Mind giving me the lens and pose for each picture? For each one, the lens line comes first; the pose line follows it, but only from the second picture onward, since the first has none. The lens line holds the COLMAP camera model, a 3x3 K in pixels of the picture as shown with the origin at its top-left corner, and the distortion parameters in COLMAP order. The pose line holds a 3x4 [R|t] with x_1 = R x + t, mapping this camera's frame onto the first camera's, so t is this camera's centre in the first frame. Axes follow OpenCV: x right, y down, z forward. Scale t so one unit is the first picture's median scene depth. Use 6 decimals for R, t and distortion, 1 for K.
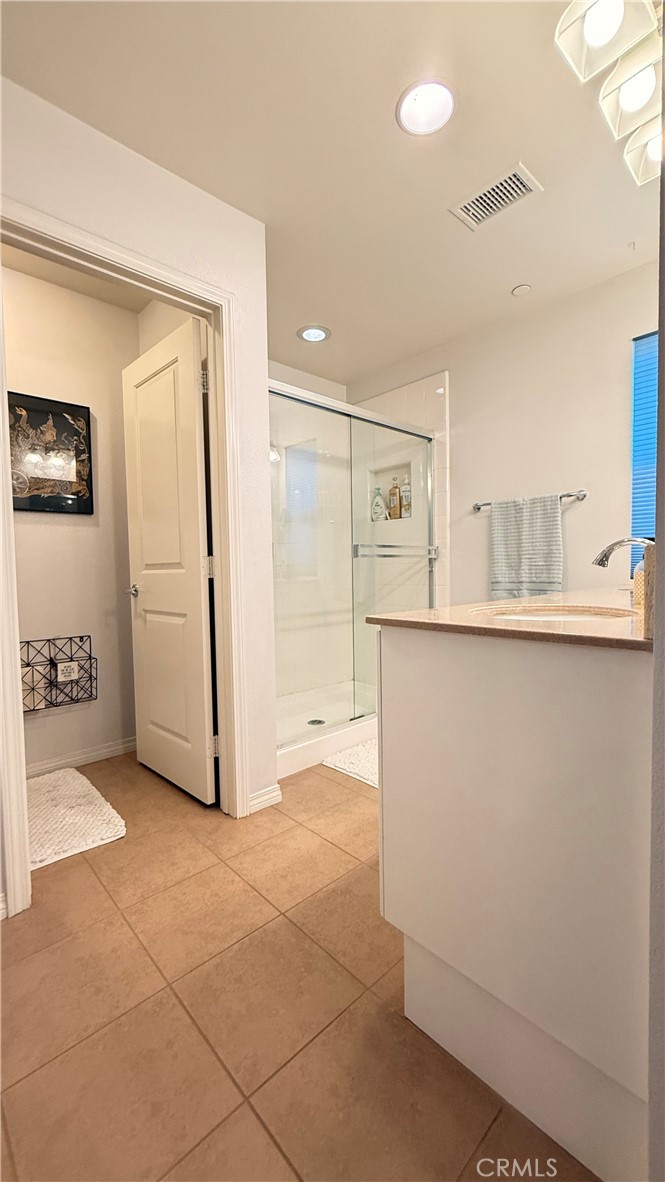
lens RADIAL K [[471.5, 0, 335.9], [0, 471.5, 591.3], [0, 0, 1]] dist [-0.001756, 0.000218]
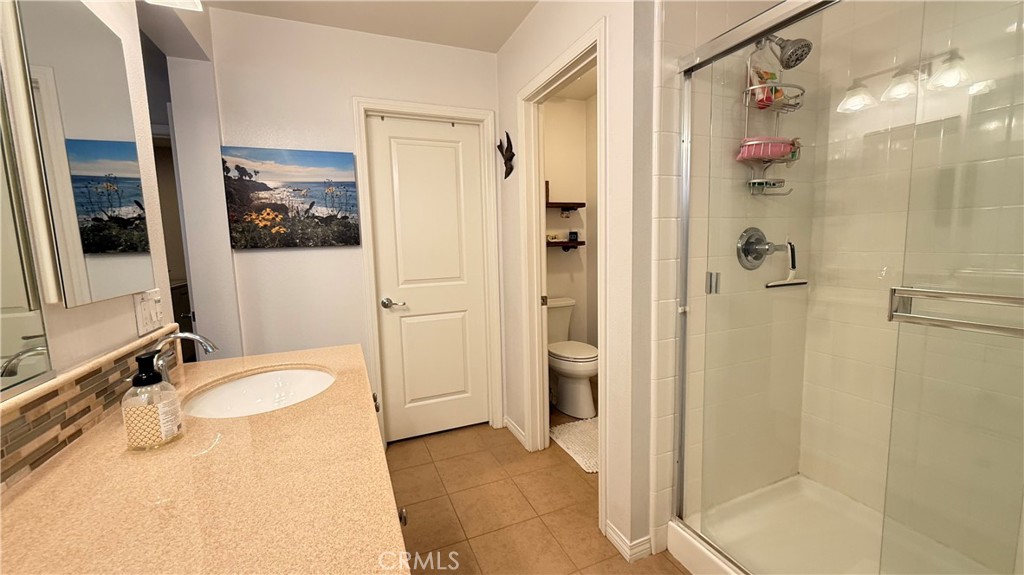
lens RADIAL K [[408.5, 0, 515.7], [0, 408.5, 287.6], [0, 0, 1]] dist [-0.001756, 0.000218]
pose [[-0.349644, 0.131088, -0.927666, 0.548941], [-0.004224, 0.989932, 0.141479, -0.166017], [0.936873, 0.053386, -0.345570, 0.923966]]
